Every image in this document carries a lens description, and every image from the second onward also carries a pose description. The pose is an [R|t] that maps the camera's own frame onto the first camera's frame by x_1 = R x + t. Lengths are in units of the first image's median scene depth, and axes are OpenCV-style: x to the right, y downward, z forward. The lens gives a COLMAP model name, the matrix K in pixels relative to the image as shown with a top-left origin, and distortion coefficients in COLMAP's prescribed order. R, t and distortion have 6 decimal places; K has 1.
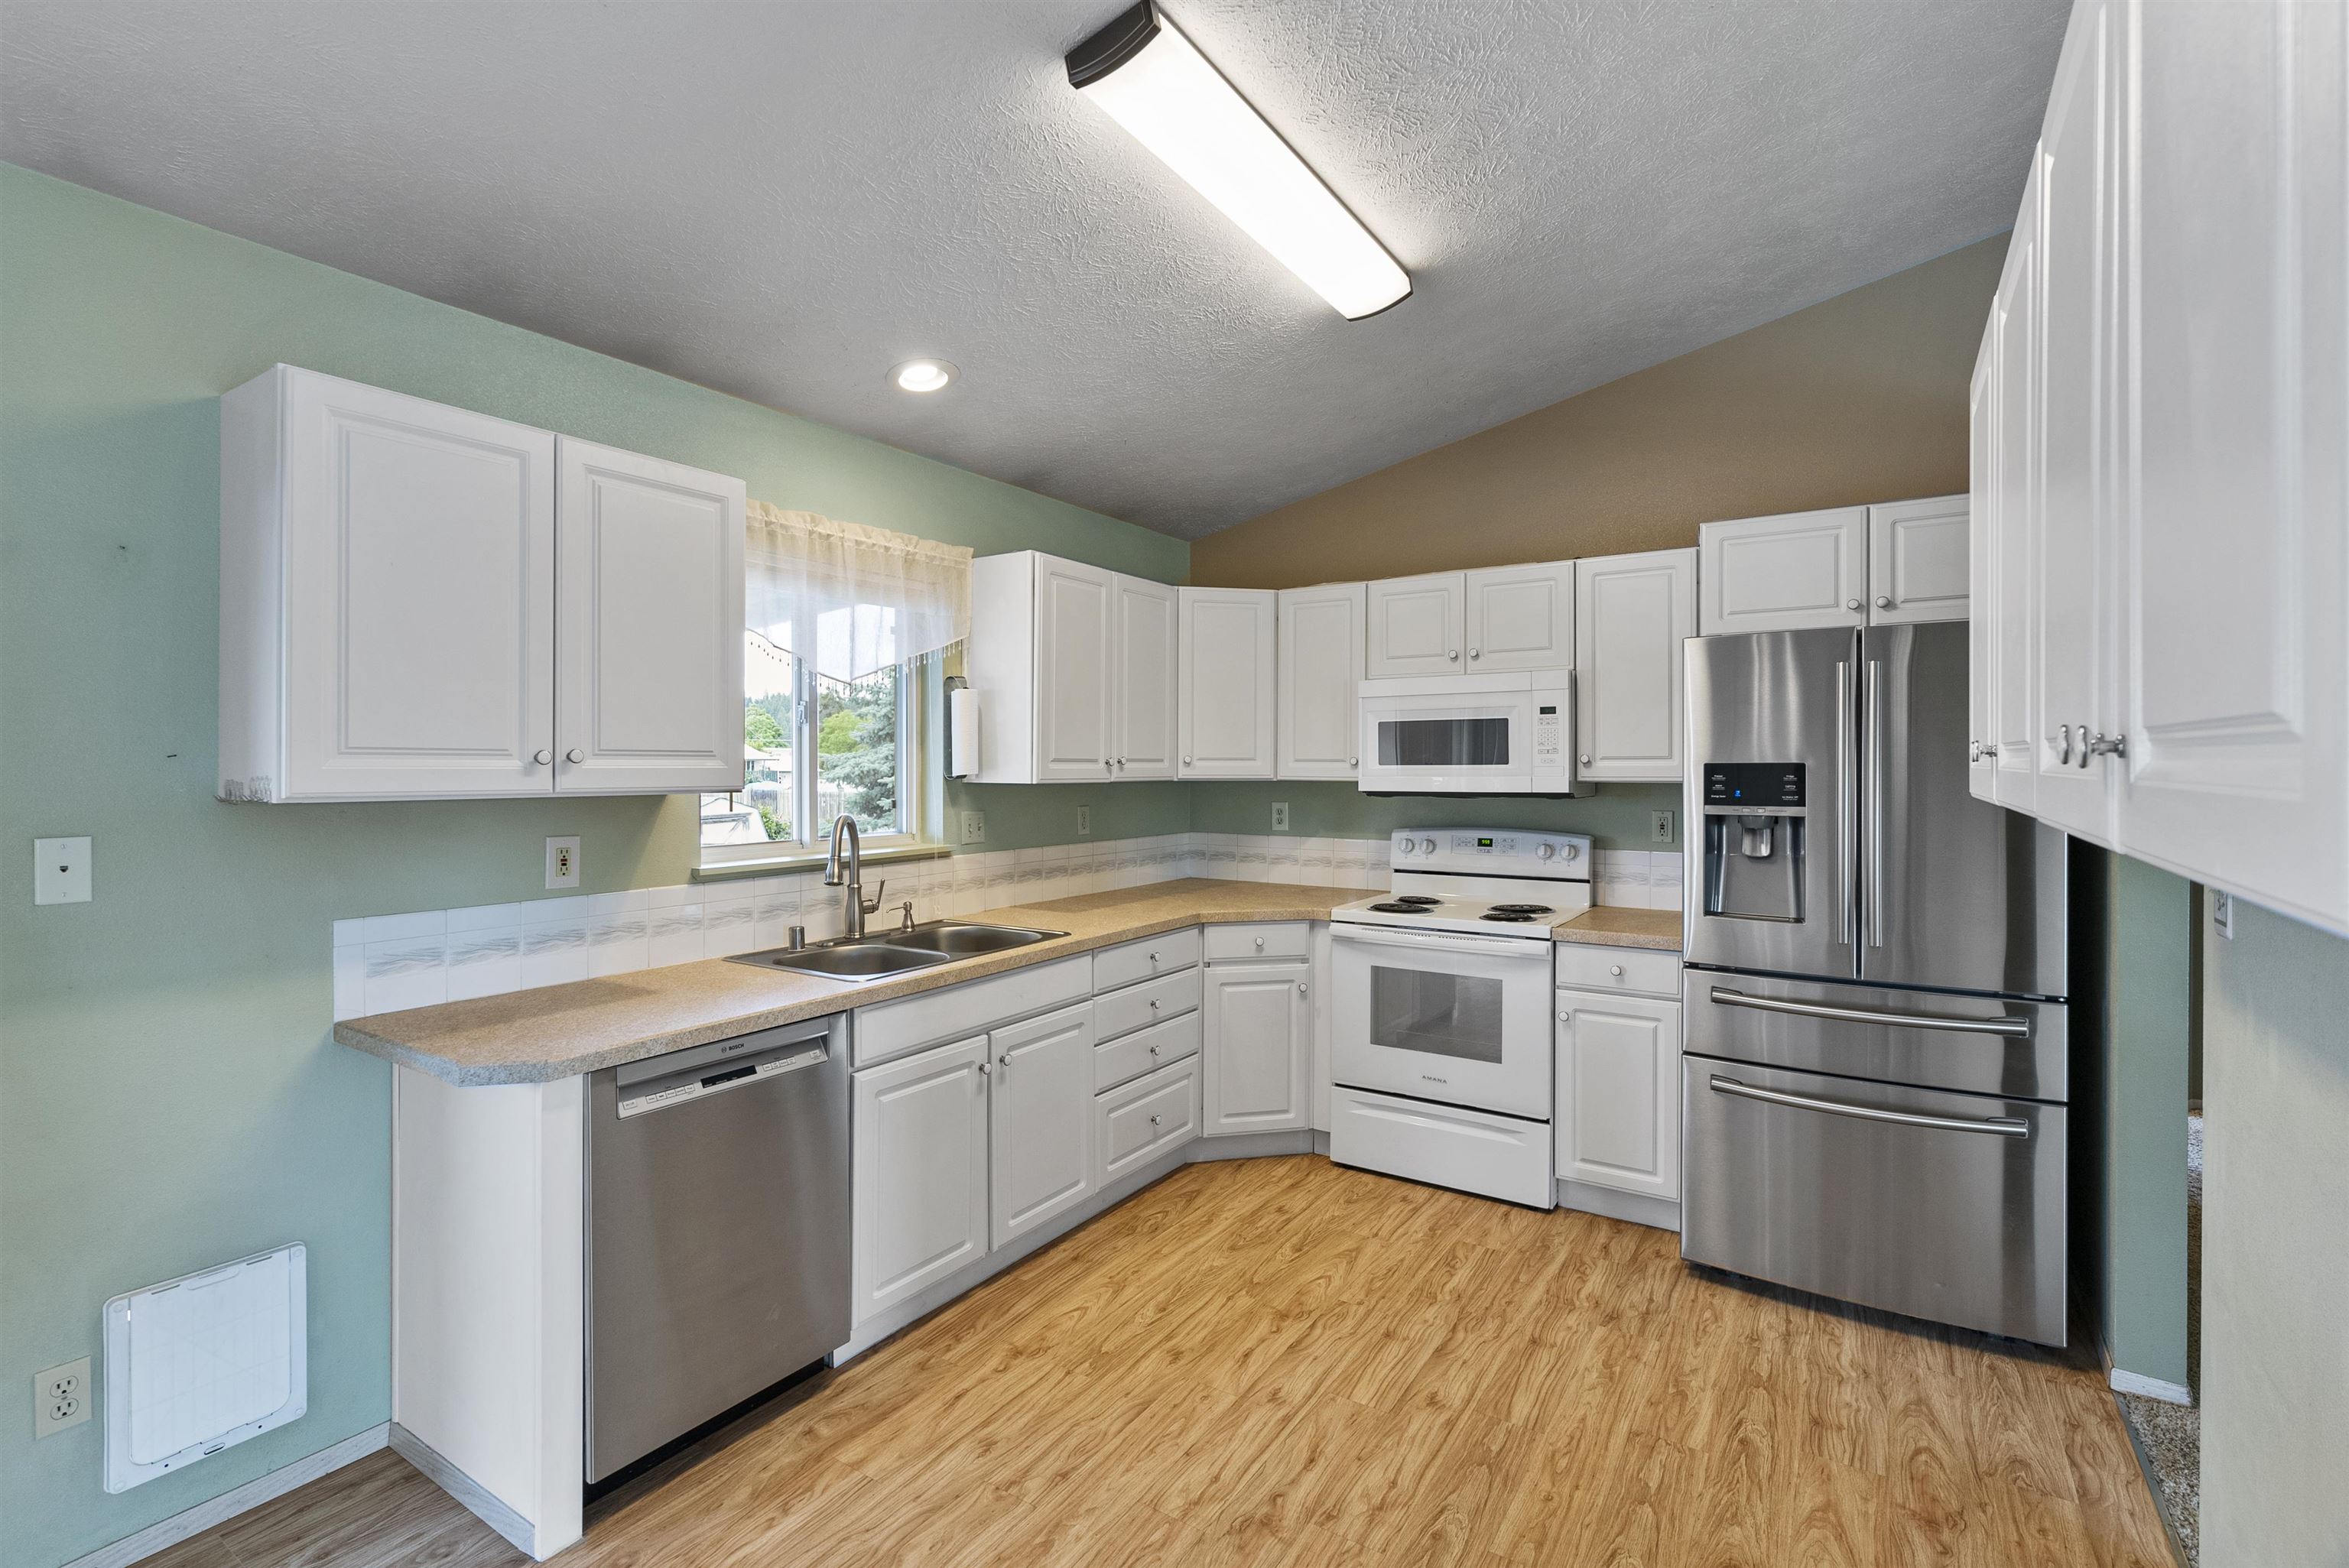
lens RADIAL K [[1088.1, 0, 1173.8], [0, 1088.1, 770.3], [0, 0, 1]] dist [0.001638, 0.003605]
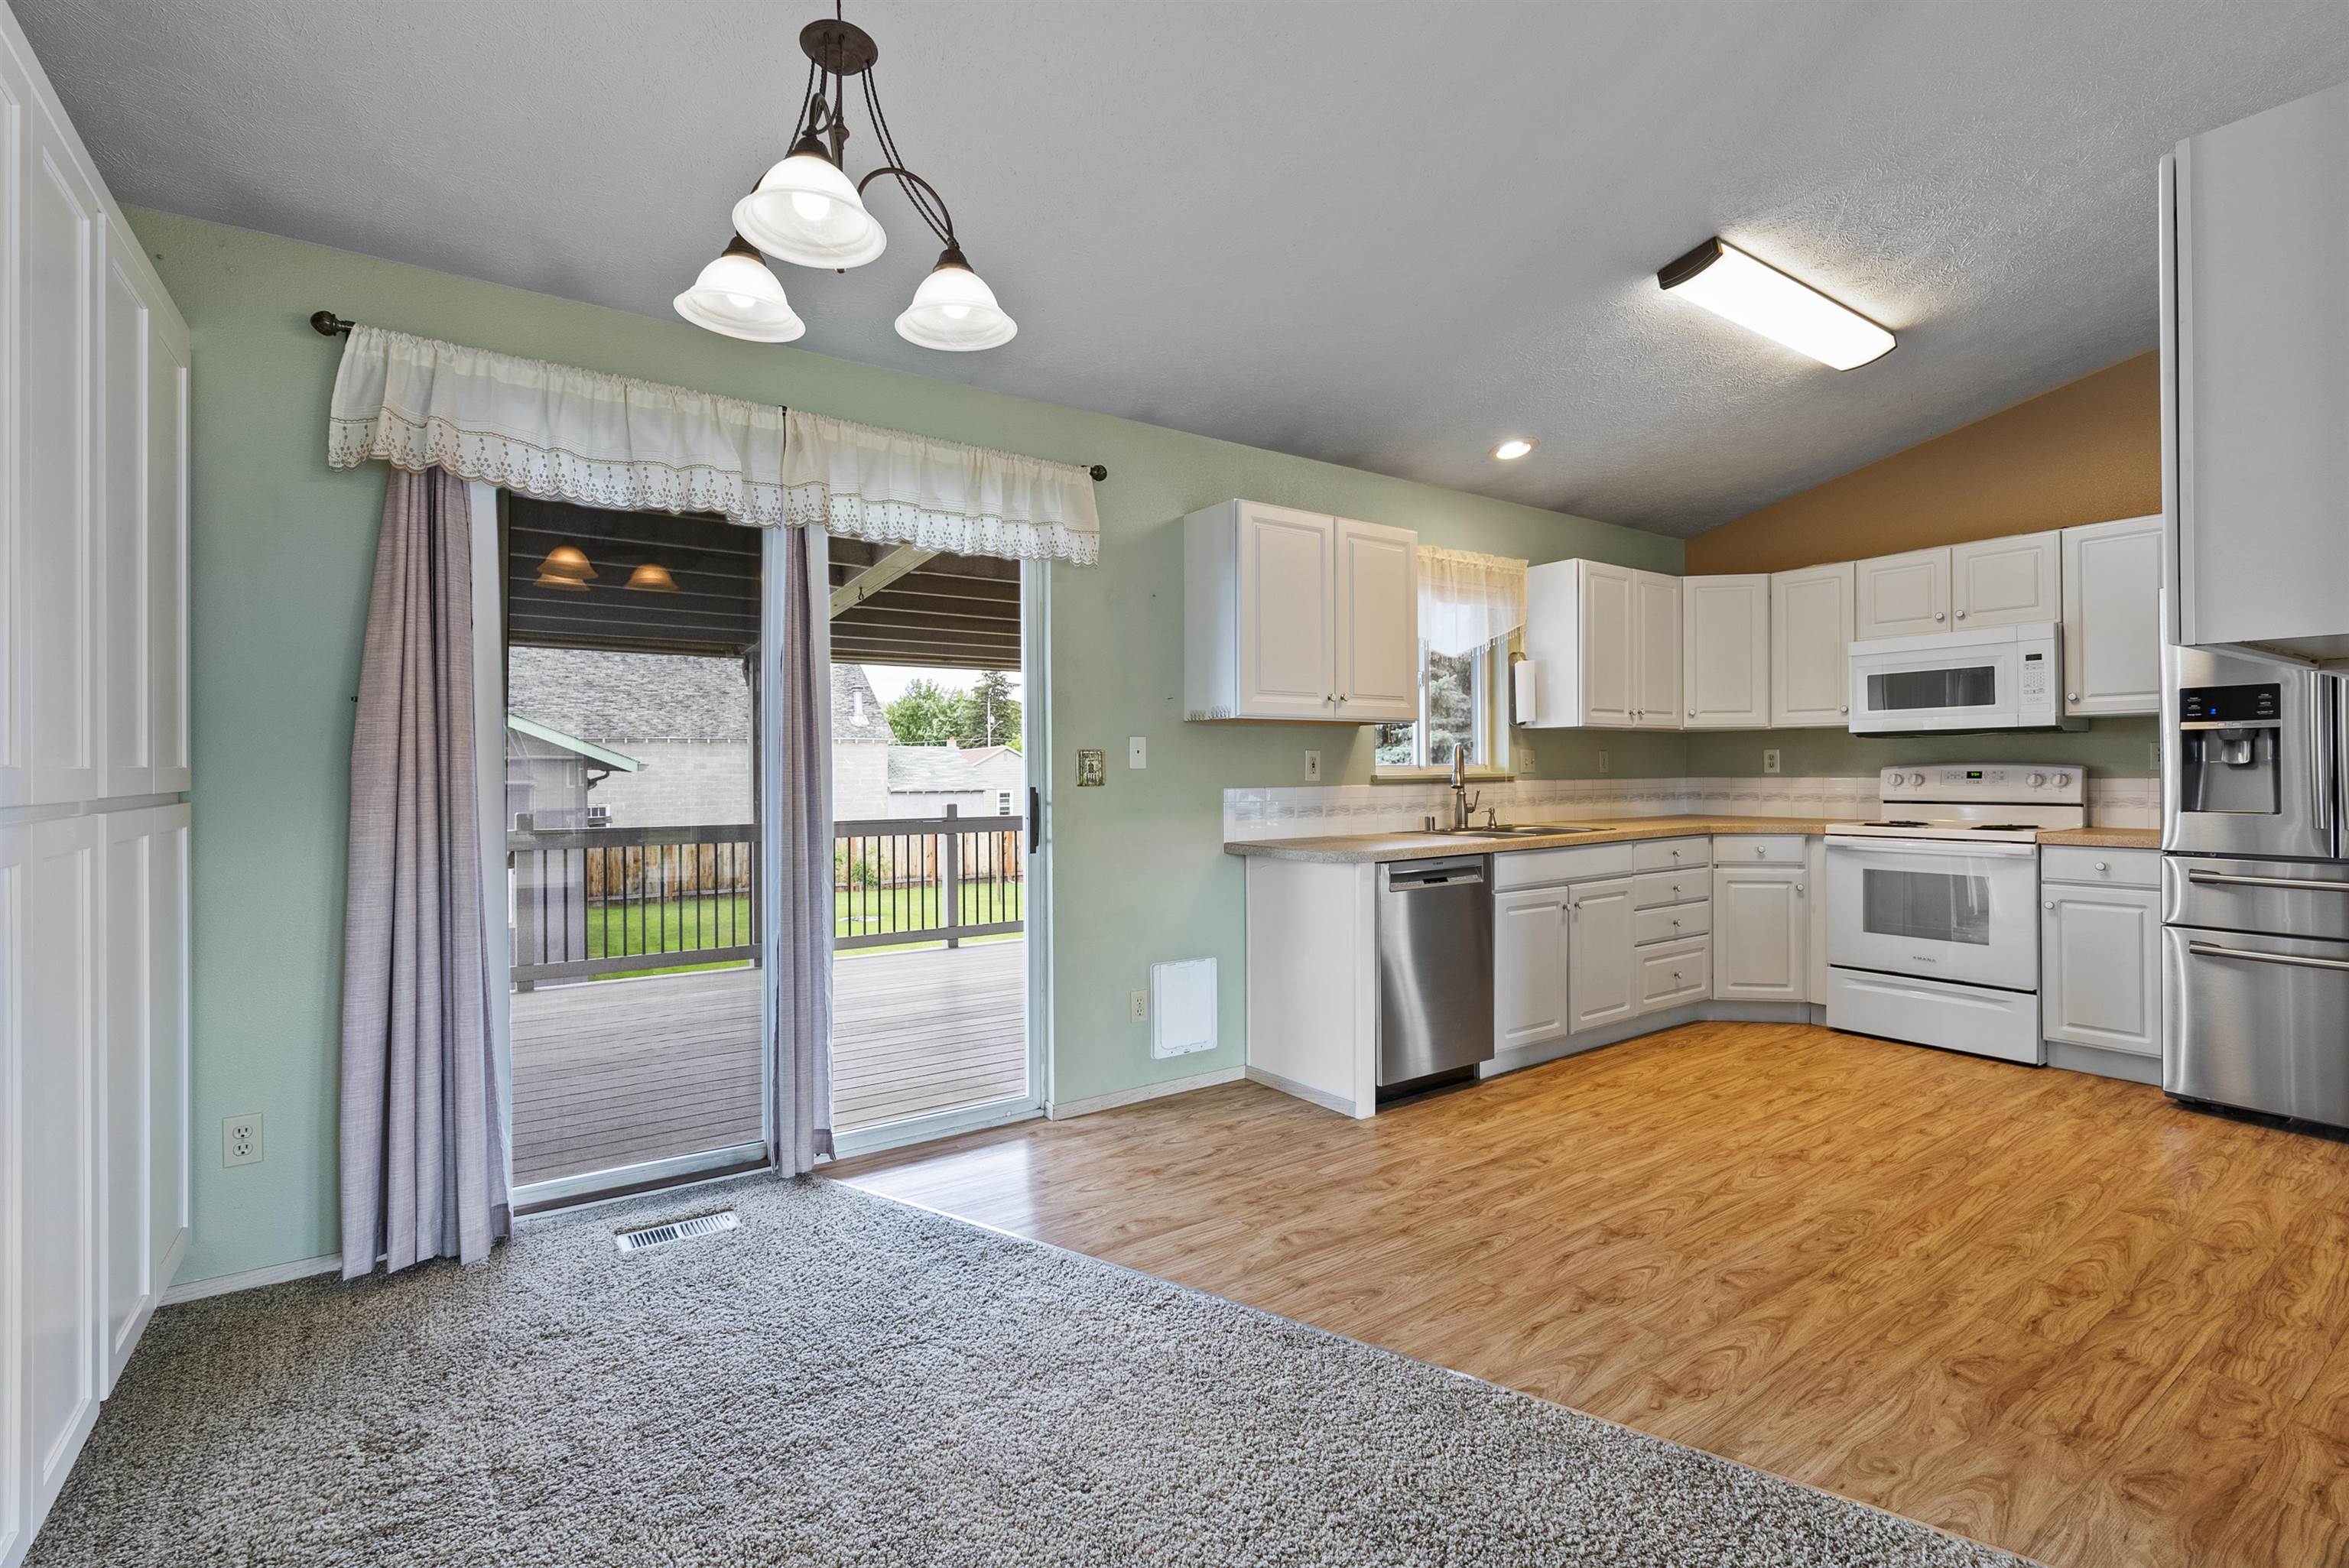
lens RADIAL K [[1088.1, 0, 1173.8], [0, 1088.1, 770.3], [0, 0, 1]] dist [0.001638, 0.003605]
pose [[0.931190, -0.008192, -0.364443, -0.108902], [0.006491, 0.999962, -0.005894, 0.076019], [0.364478, 0.003123, 0.931207, -0.499420]]
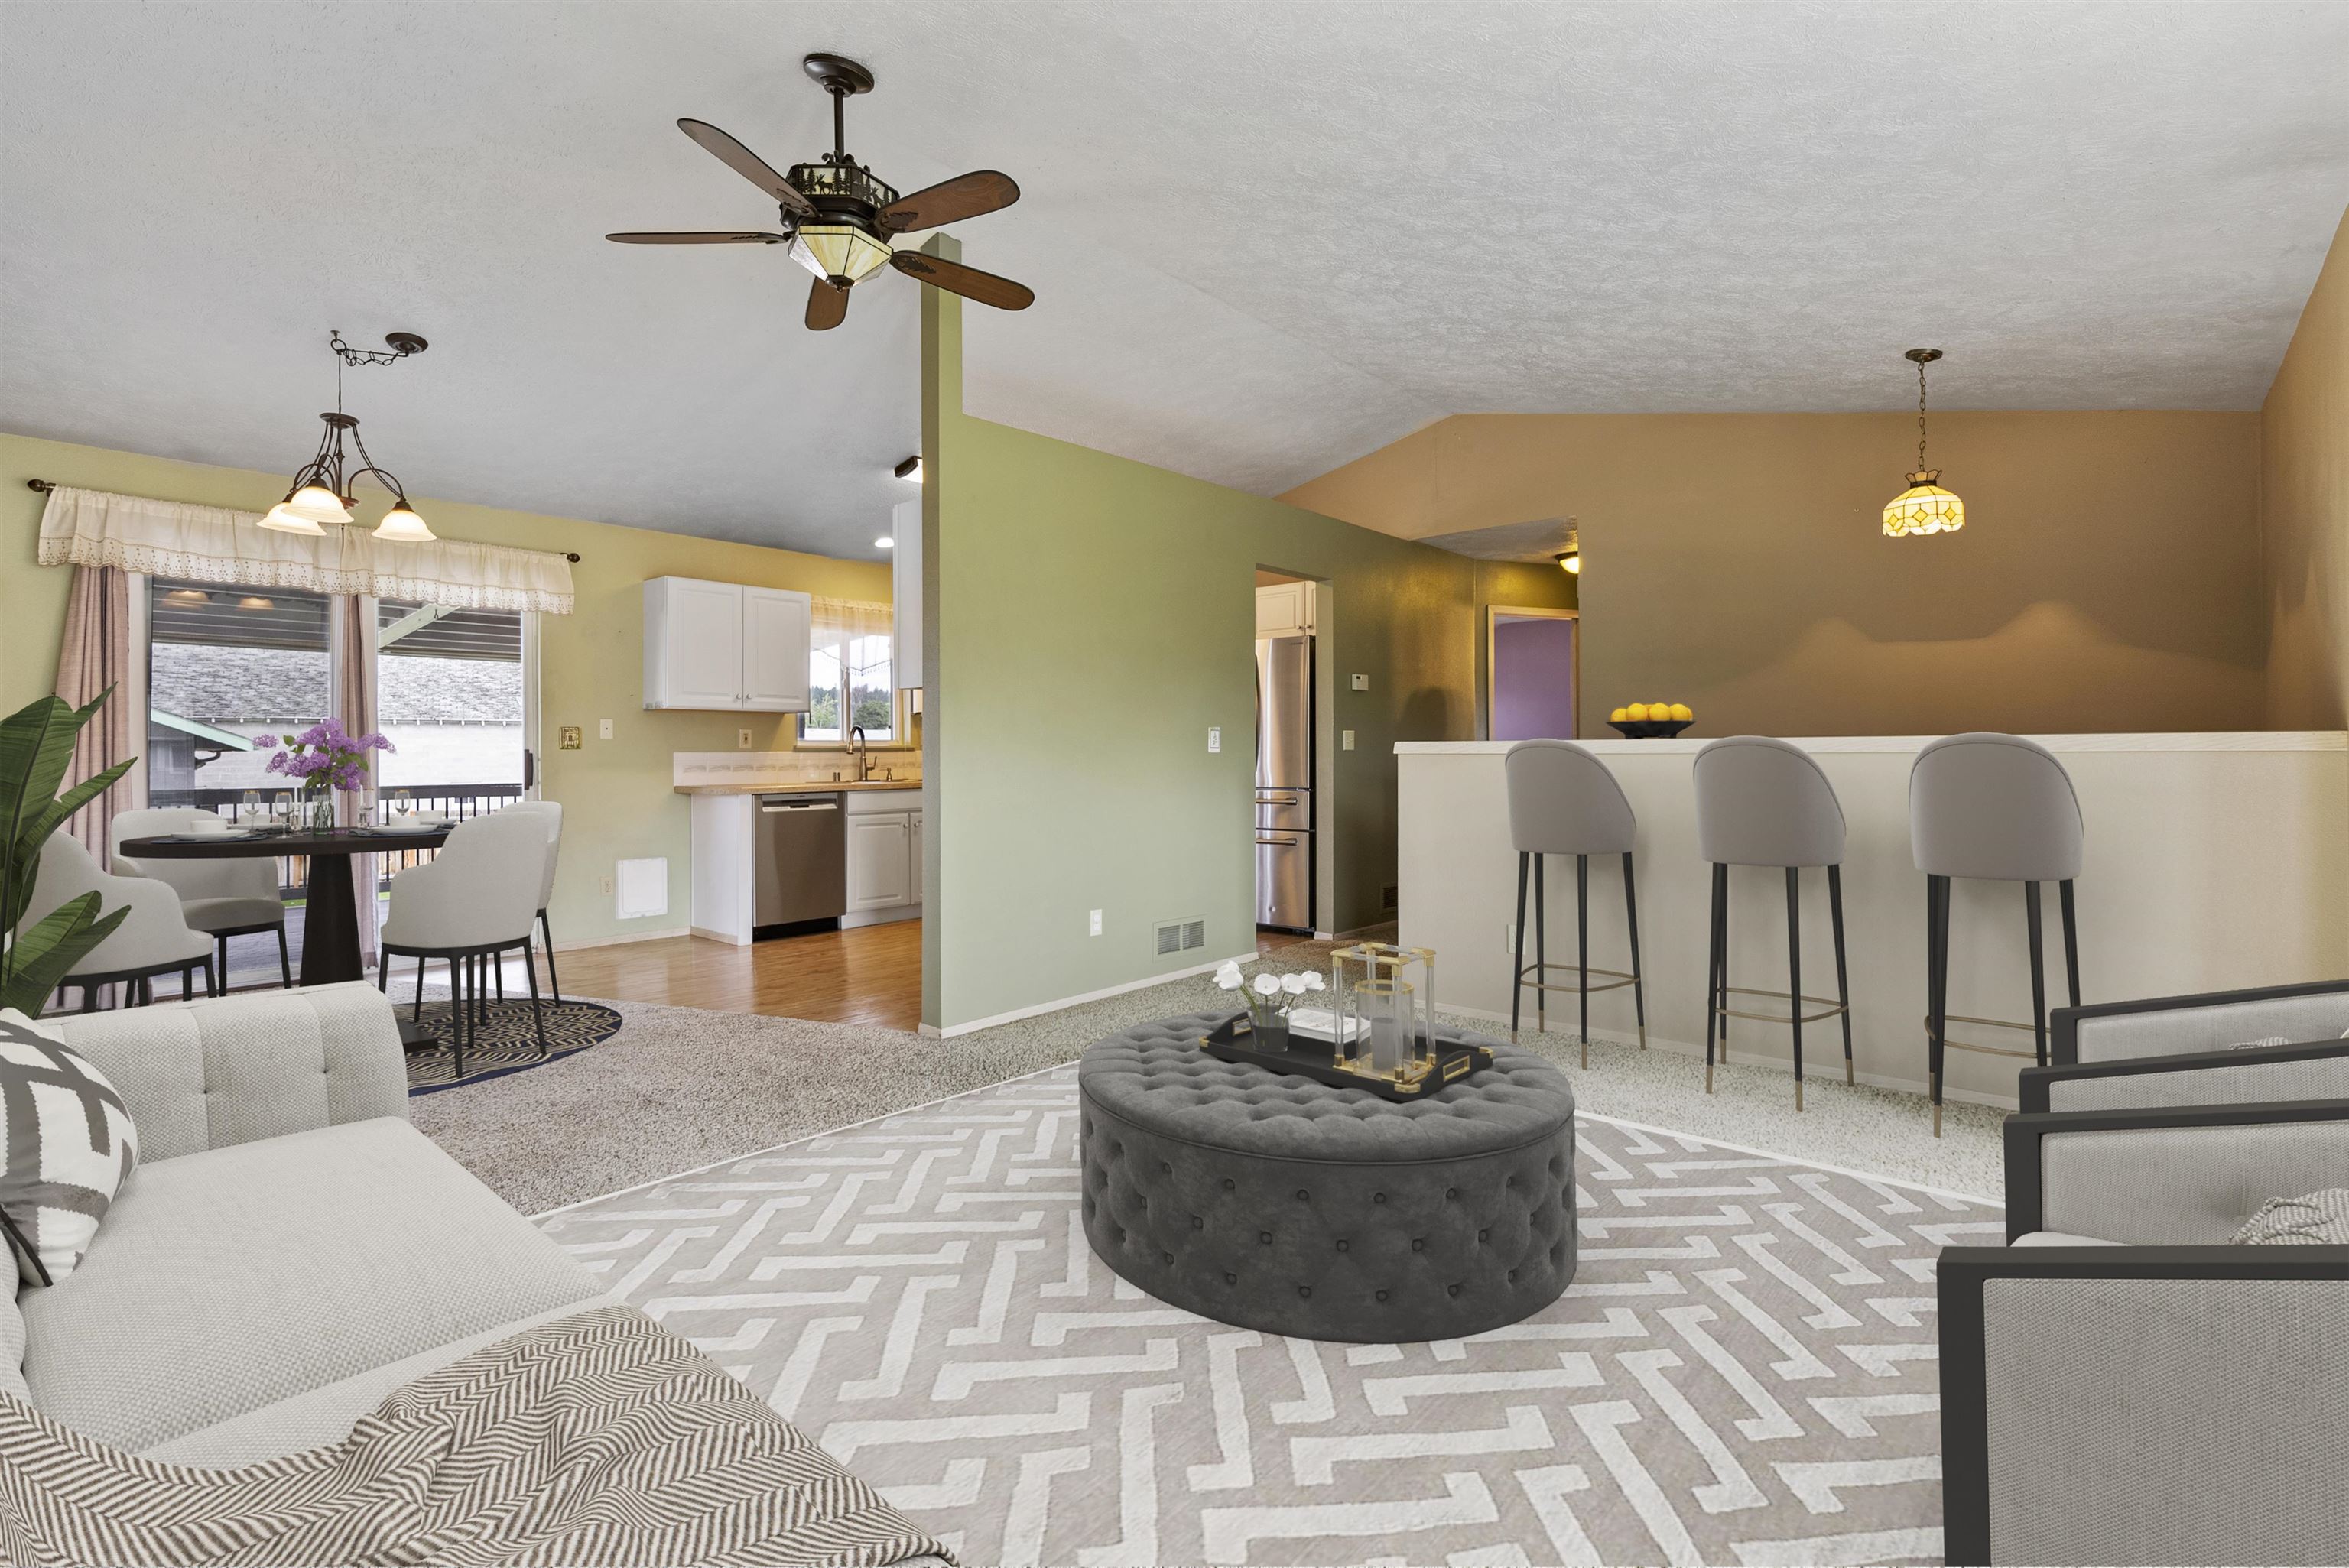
lens RADIAL K [[1127.4, 0, 1195.7], [0, 1127.4, 758.6], [0, 0, 1]] dist [0.000812, 0.000242]
pose [[0.990394, -0.007334, -0.138079, 0.694814], [0.006982, 0.999971, -0.003031, 0.112881], [0.138097, 0.002038, 0.990417, -1.206137]]
